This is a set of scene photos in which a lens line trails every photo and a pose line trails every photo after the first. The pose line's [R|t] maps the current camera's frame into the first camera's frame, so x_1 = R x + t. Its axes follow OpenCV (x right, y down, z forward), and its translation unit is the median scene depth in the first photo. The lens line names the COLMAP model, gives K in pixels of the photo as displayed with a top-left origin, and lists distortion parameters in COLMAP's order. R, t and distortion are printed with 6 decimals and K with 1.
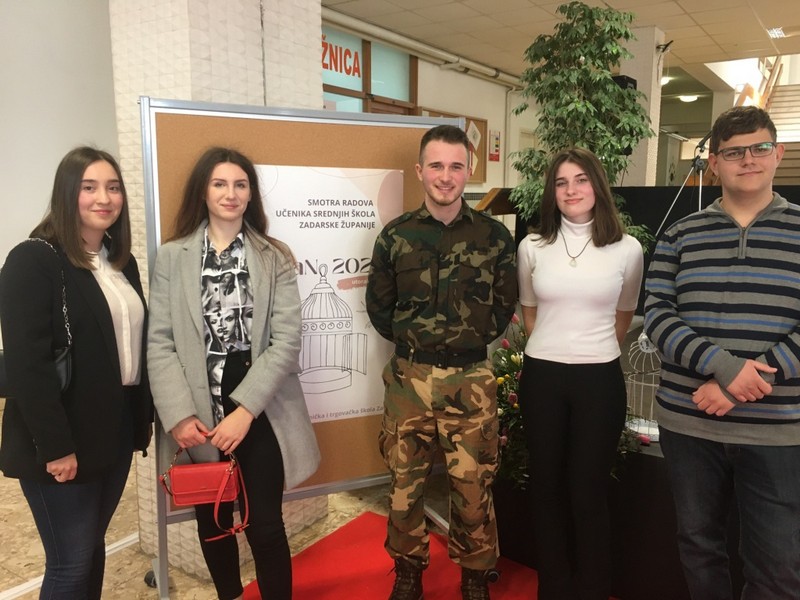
lens RADIAL K [[673.7, 0, 400.0], [0, 673.7, 300.0], [0, 0, 1]] dist [0.041519, -0.001441]
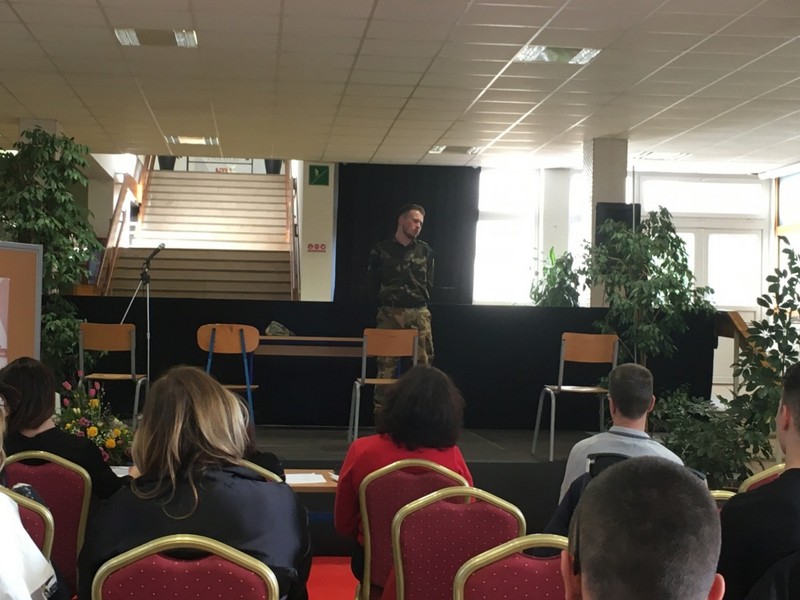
lens RADIAL K [[1373.8, 0, 400.0], [0, 1373.8, 300.0], [0, 0, 1]] dist [0.027316, 0.000333]
pose [[0.767731, 0.026920, 0.640206, -0.720166], [0.079259, 0.987455, -0.136569, 0.188796], [-0.635851, 0.155590, 0.755966, -1.028319]]
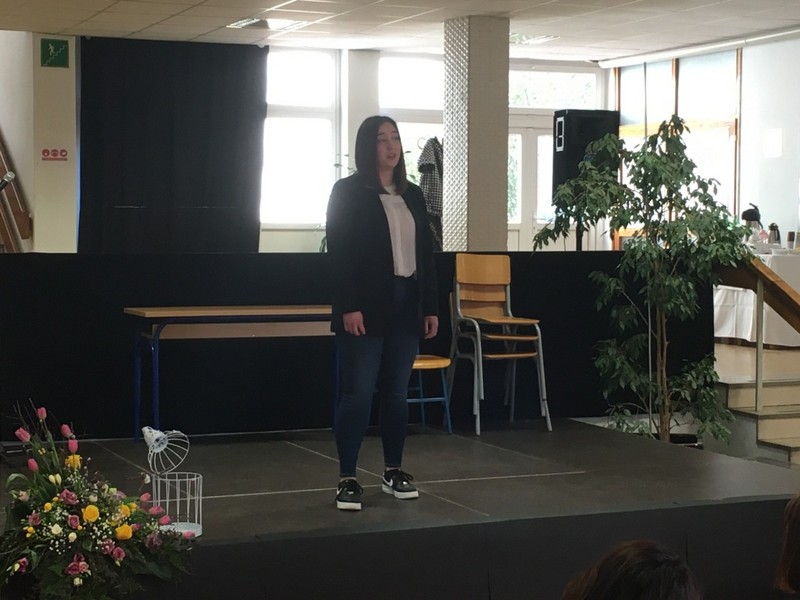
lens RADIAL K [[1569.3, 0, 400.0], [0, 1569.3, 300.0], [0, 0, 1]] dist [0.009035, 0.093048]
pose [[0.521271, -0.043047, 0.852305, -0.791206], [0.125808, 0.991691, -0.026858, -0.025500], [-0.844067, 0.121227, 0.522355, -0.240616]]
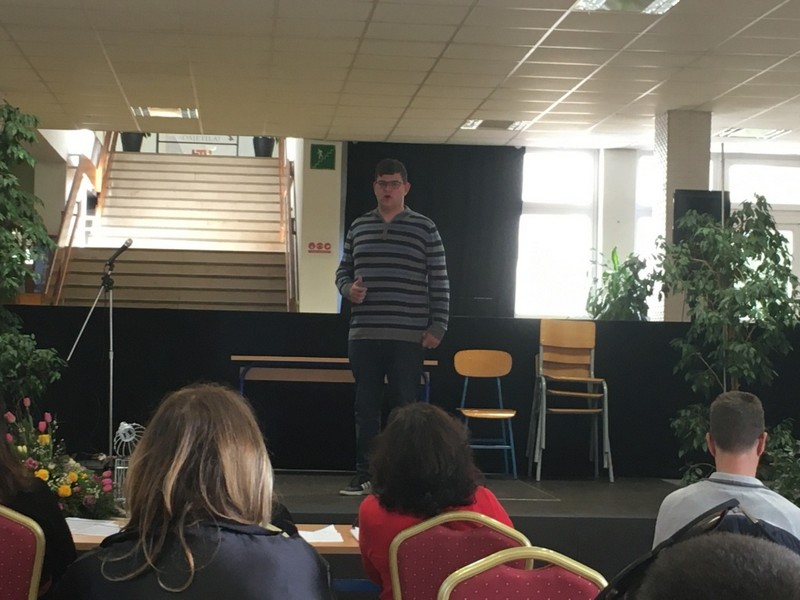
lens RADIAL K [[1699.8, 0, 400.0], [0, 1699.8, 300.0], [0, 0, 1]] dist [0.013582, 0.089040]
pose [[0.773664, 0.035053, 0.632626, -0.704306], [0.075177, 0.986337, -0.146589, 0.187606], [-0.629121, 0.160970, 0.760458, -0.983355]]
